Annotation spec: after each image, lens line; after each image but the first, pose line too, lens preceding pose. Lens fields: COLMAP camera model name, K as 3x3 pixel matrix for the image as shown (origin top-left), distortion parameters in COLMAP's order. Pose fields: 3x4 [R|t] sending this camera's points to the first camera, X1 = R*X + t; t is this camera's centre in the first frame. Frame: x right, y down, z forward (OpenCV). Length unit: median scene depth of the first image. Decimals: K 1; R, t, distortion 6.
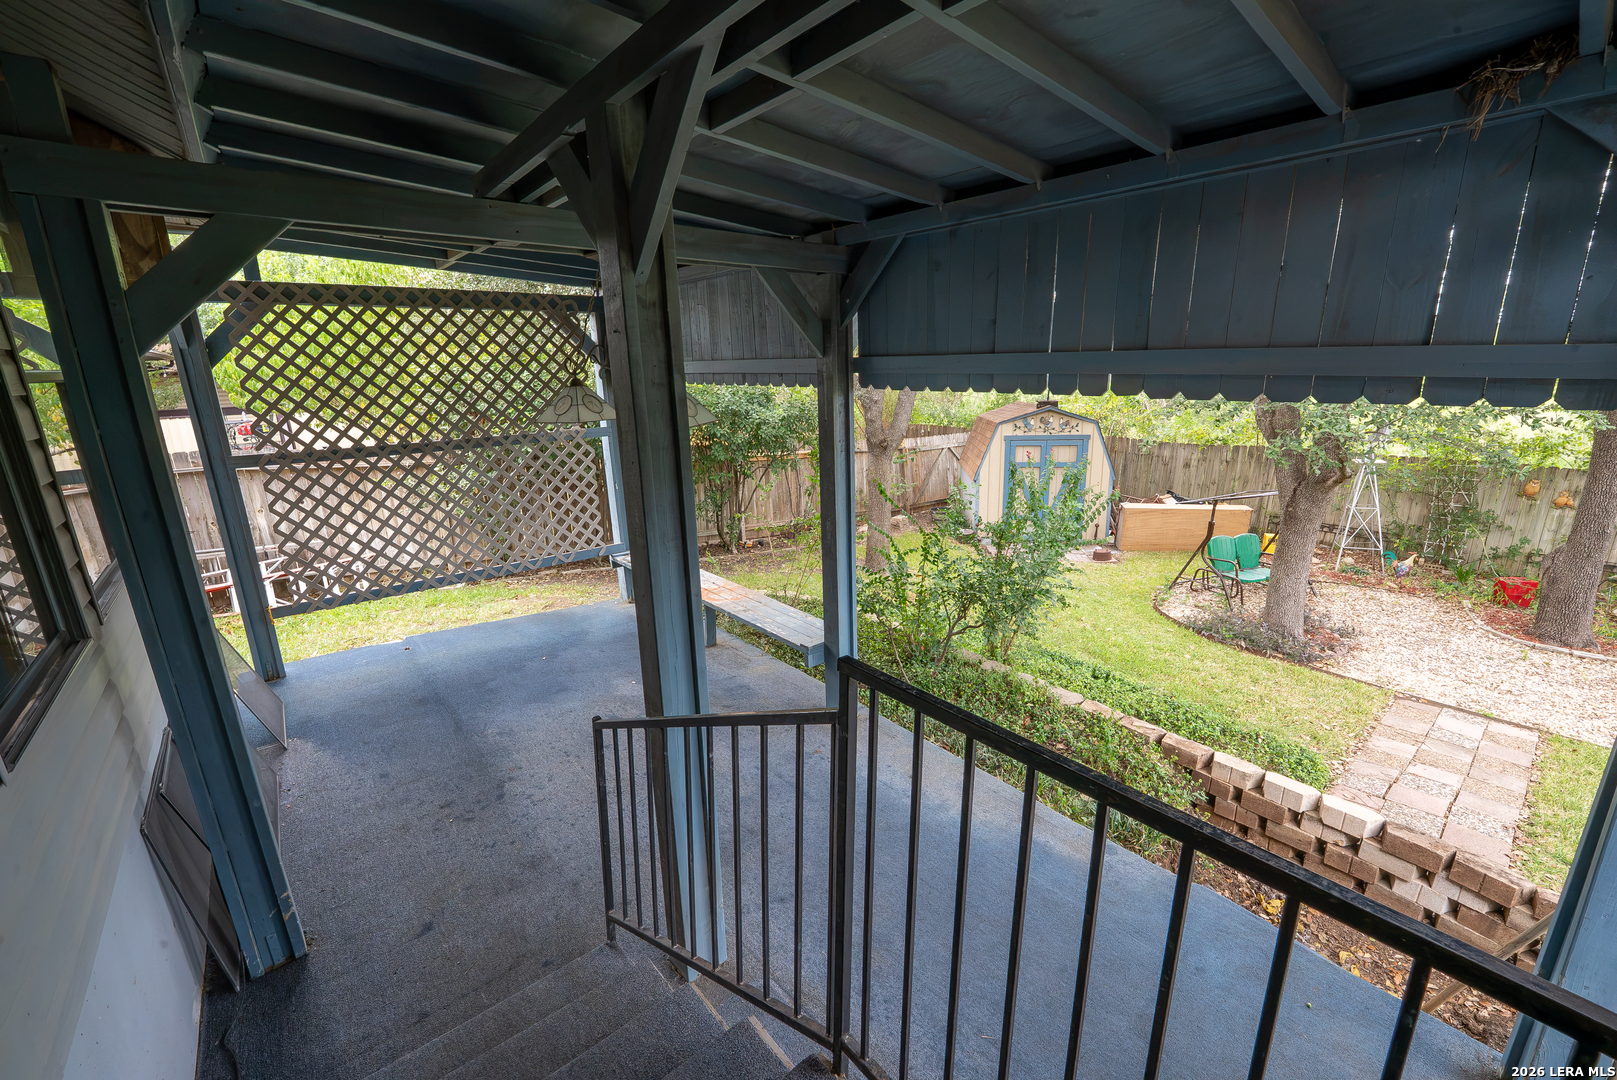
lens RADIAL K [[659.4, 0, 813.5], [0, 659.4, 540.1], [0, 0, 1]] dist [-0.009966, -0.000952]
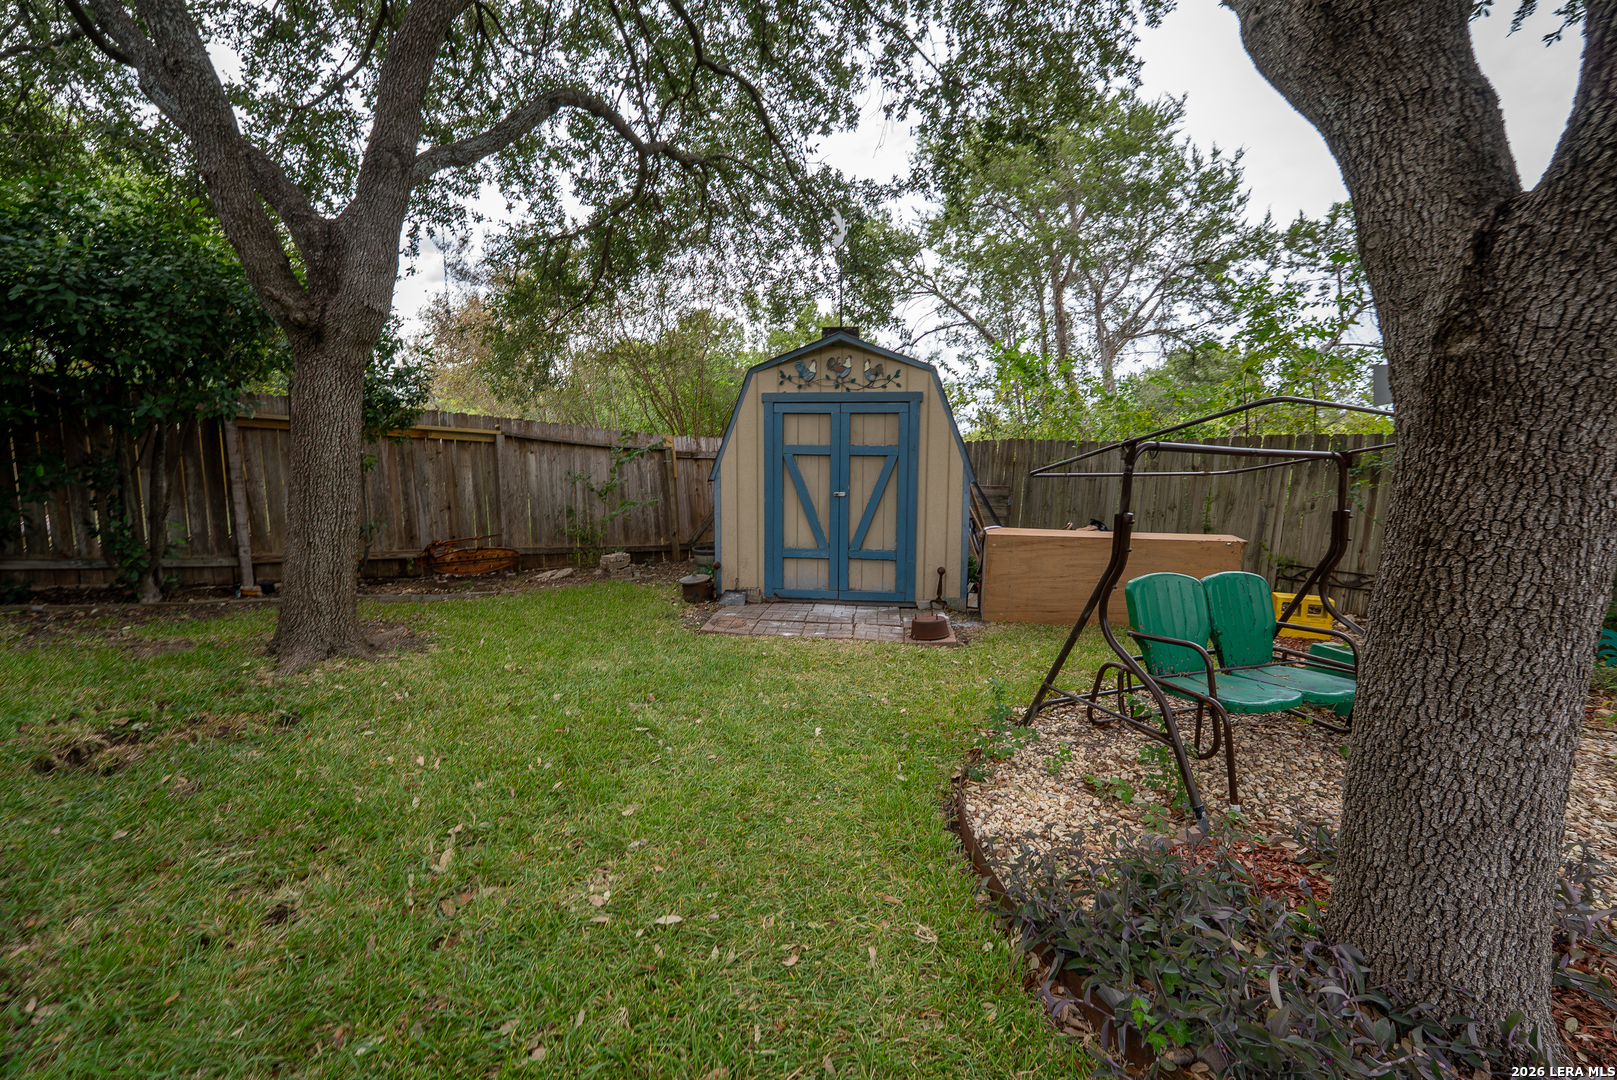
lens RADIAL K [[659.4, 0, 814.1], [0, 659.4, 540.7], [0, 0, 1]] dist [-0.009966, -0.000952]
pose [[0.999533, 0.028049, 0.012117, 0.445189], [-0.026305, 0.991711, -0.125766, 0.028072], [-0.015544, 0.125388, 0.991986, 0.676544]]
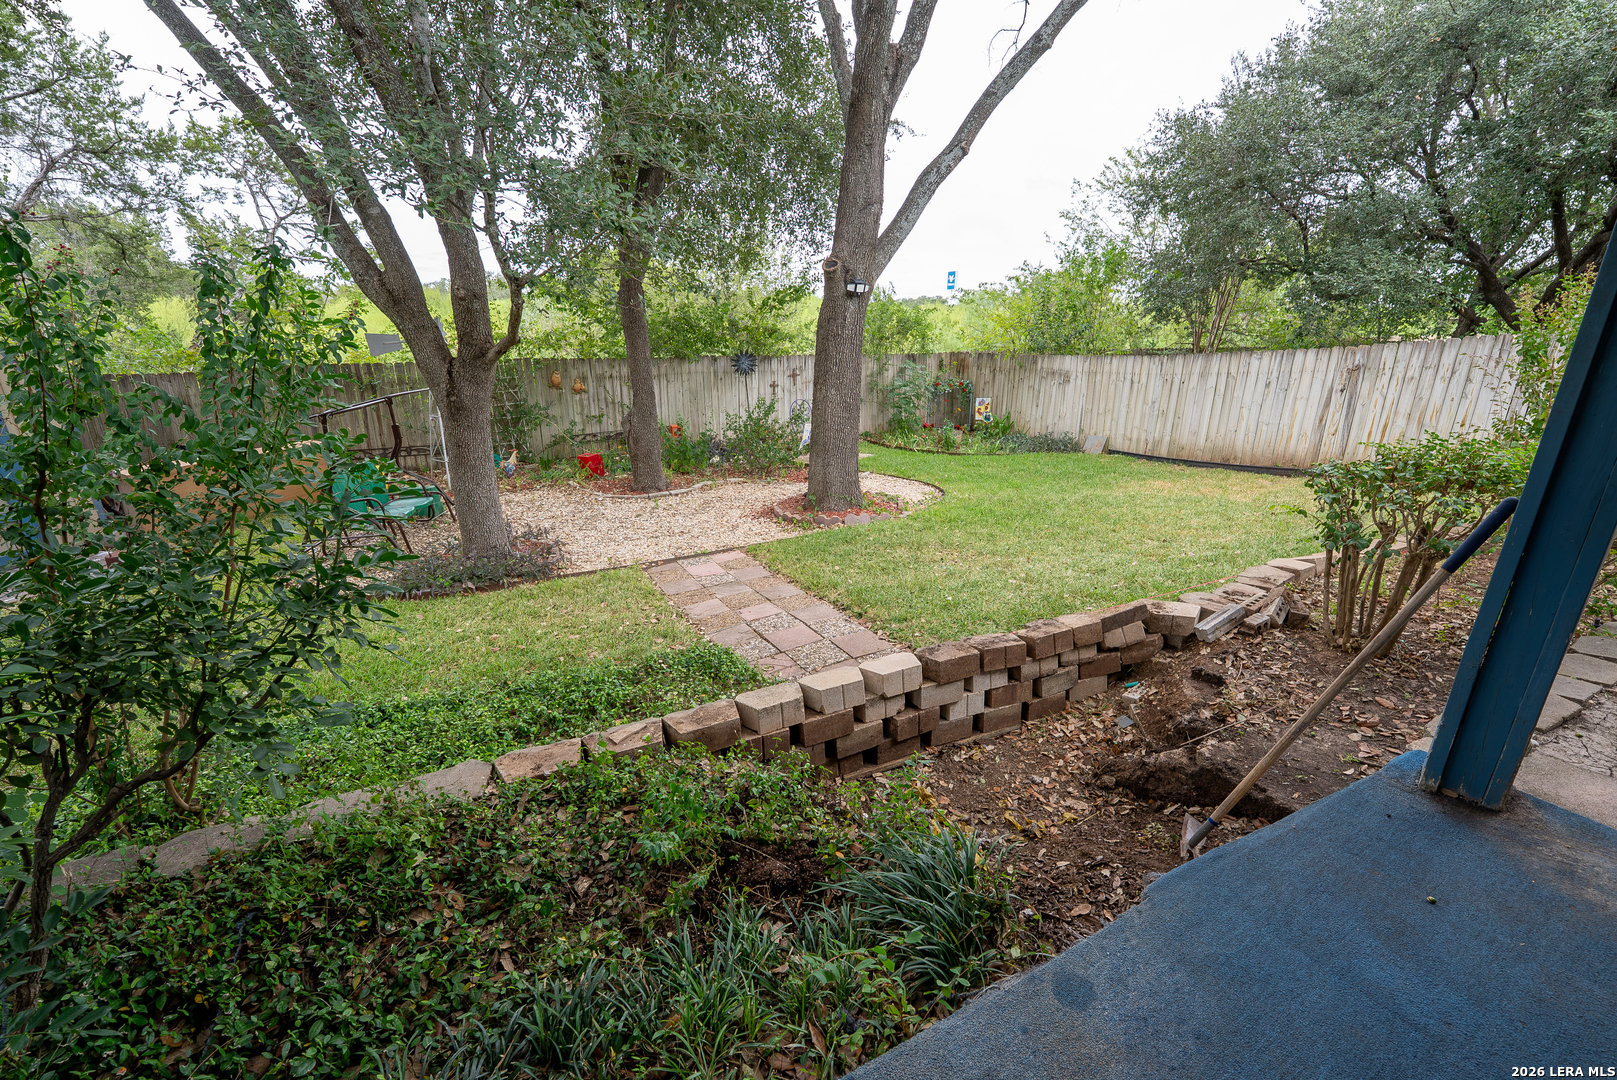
lens RADIAL K [[659.4, 0, 810.2], [0, 659.4, 536.3], [0, 0, 1]] dist [-0.009966, -0.000952]
pose [[0.199405, -0.282462, 0.938324, 0.041987], [0.245226, 0.941470, 0.231296, 0.024656], [-0.948737, 0.183980, 0.257001, 0.372072]]
